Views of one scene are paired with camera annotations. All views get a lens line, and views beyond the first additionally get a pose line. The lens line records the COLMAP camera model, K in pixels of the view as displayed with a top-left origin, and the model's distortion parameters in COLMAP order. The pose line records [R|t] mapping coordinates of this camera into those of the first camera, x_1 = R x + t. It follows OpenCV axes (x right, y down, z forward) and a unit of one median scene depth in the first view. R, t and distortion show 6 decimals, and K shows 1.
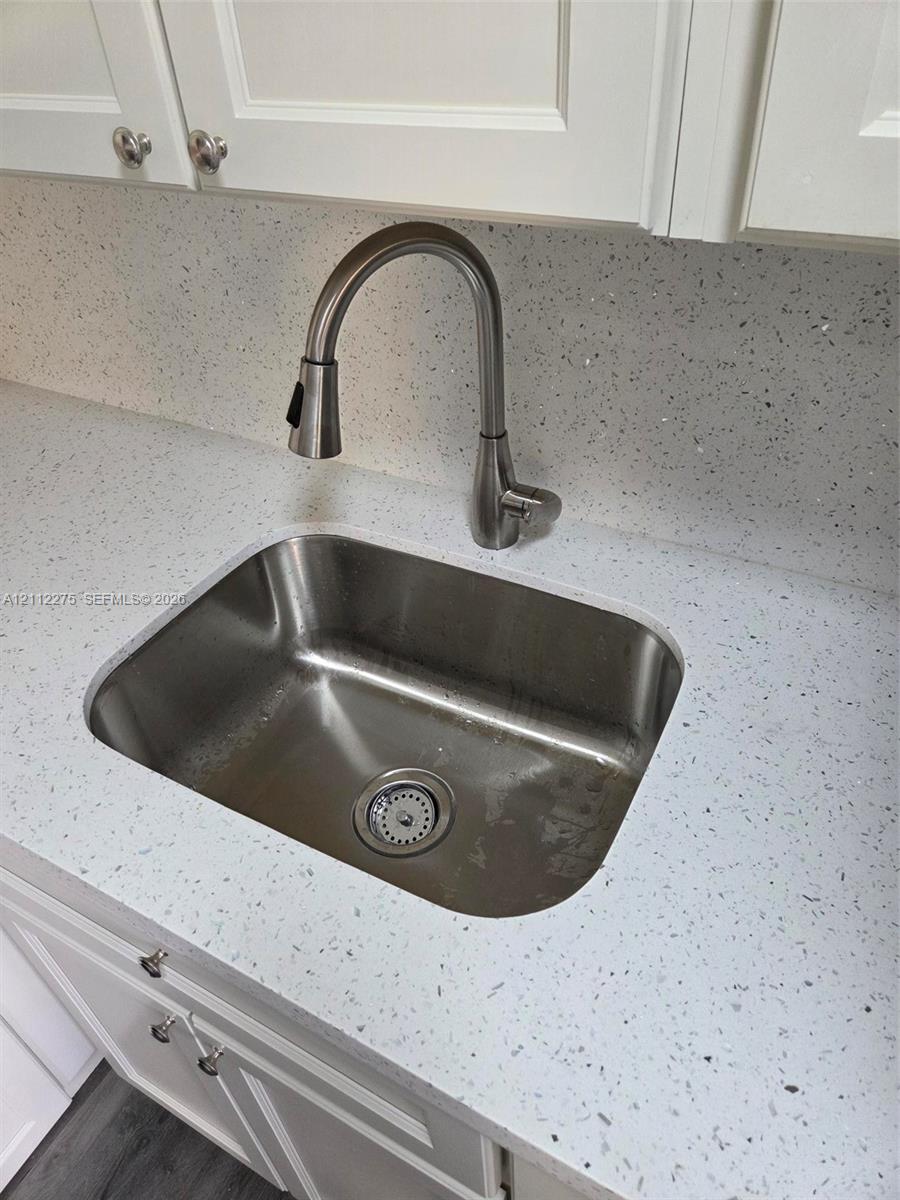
lens RADIAL K [[787.7, 0, 453.5], [0, 787.7, 584.1], [0, 0, 1]] dist [0.059767, -0.049440]
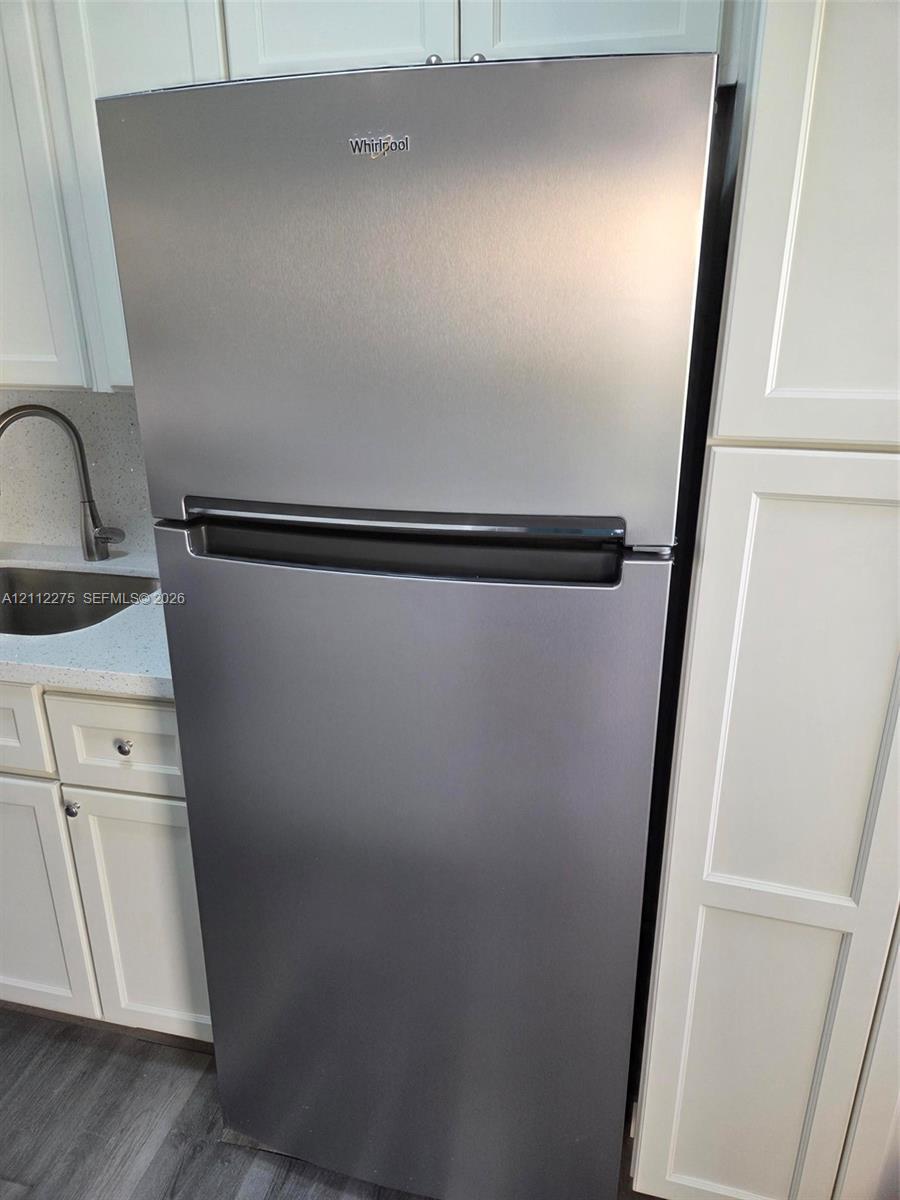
lens RADIAL K [[787.7, 0, 453.5], [0, 787.7, 584.1], [0, 0, 1]] dist [0.059767, -0.049440]
pose [[0.962236, -0.038528, 0.269476, 0.407738], [0.127640, 0.938223, -0.321629, 0.824304], [-0.240437, 0.343879, 0.907710, -1.090038]]
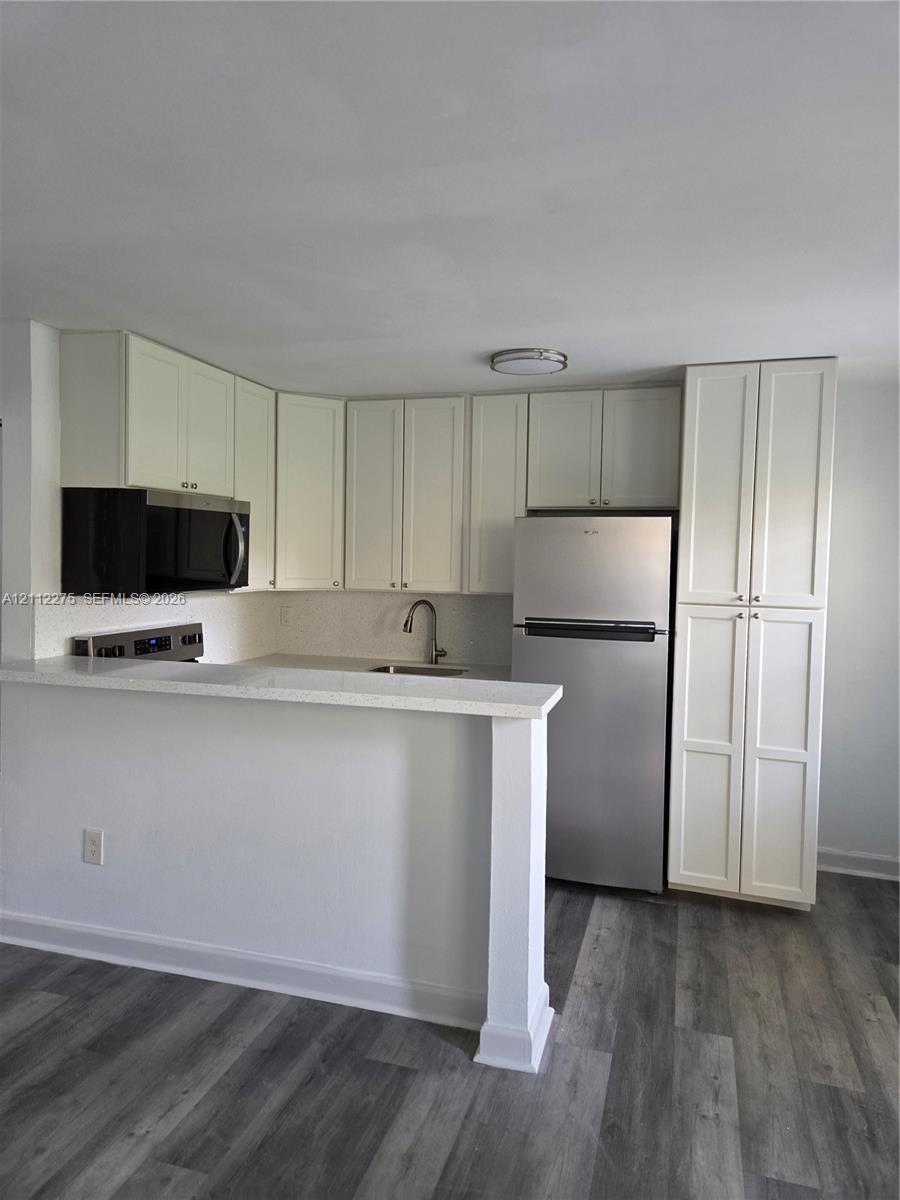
lens RADIAL K [[787.7, 0, 453.5], [0, 787.7, 584.1], [0, 0, 1]] dist [0.059767, -0.049440]
pose [[0.975815, 0.070248, 0.207004, -0.914293], [0.070186, 0.796138, -0.601031, 2.610132], [-0.207025, 0.601024, 0.771953, -3.203756]]
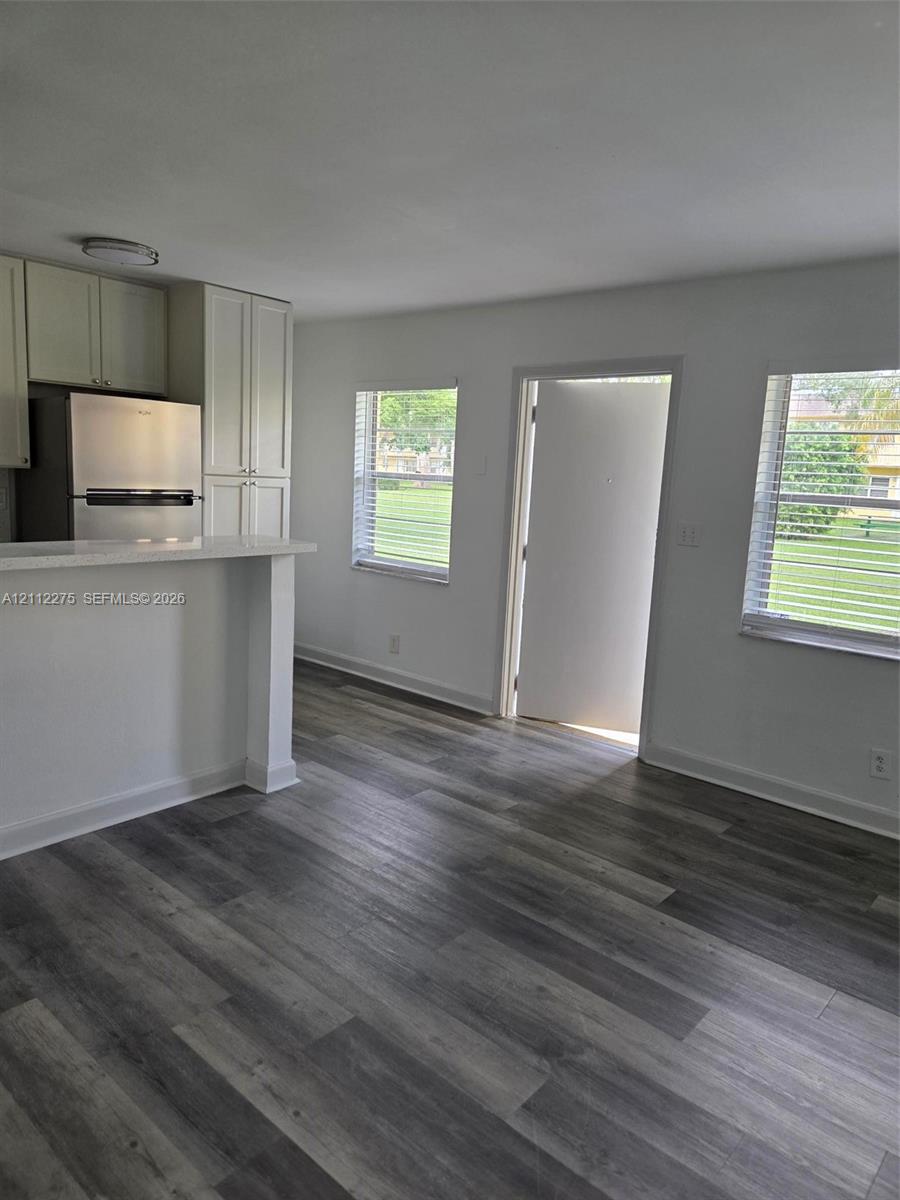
lens RADIAL K [[787.7, 0, 453.5], [0, 787.7, 584.1], [0, 0, 1]] dist [0.059767, -0.049440]
pose [[0.225694, -0.072599, 0.971489, -3.684693], [0.565095, 0.822064, -0.069849, 2.216396], [-0.793555, 0.564748, 0.226560, -2.333096]]
